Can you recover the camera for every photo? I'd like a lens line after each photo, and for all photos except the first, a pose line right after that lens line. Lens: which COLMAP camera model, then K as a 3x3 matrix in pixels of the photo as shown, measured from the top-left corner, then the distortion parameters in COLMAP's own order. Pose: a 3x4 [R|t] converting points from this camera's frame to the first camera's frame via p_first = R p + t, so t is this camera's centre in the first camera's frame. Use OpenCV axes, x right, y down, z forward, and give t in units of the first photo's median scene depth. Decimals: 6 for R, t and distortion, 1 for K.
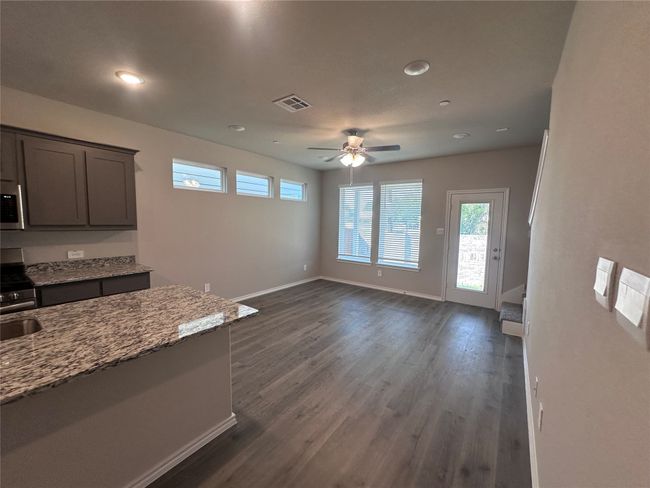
lens RADIAL K [[261.4, 0, 326.6], [0, 261.4, 241.0], [0, 0, 1]] dist [0.001013, 0.000267]
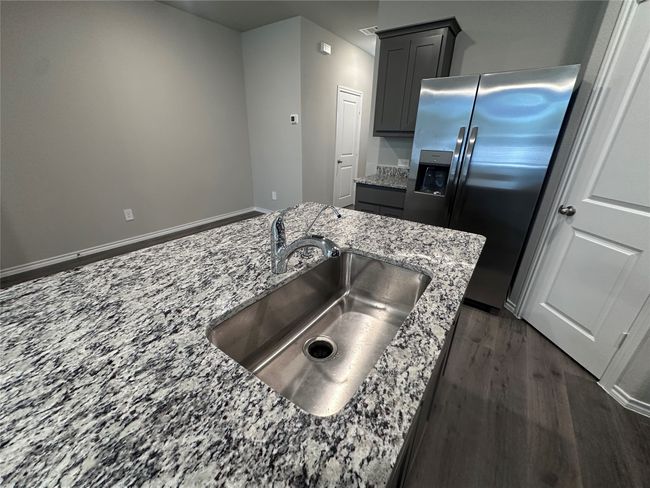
lens RADIAL K [[261.4, 0, 324.7], [0, 261.4, 244.7], [0, 0, 1]] dist [0.001013, 0.000267]
pose [[-0.998963, -0.027913, -0.035963, -1.307294], [-0.041393, 0.885748, 0.462316, -0.021013], [0.018949, 0.463326, -0.885985, 1.370551]]
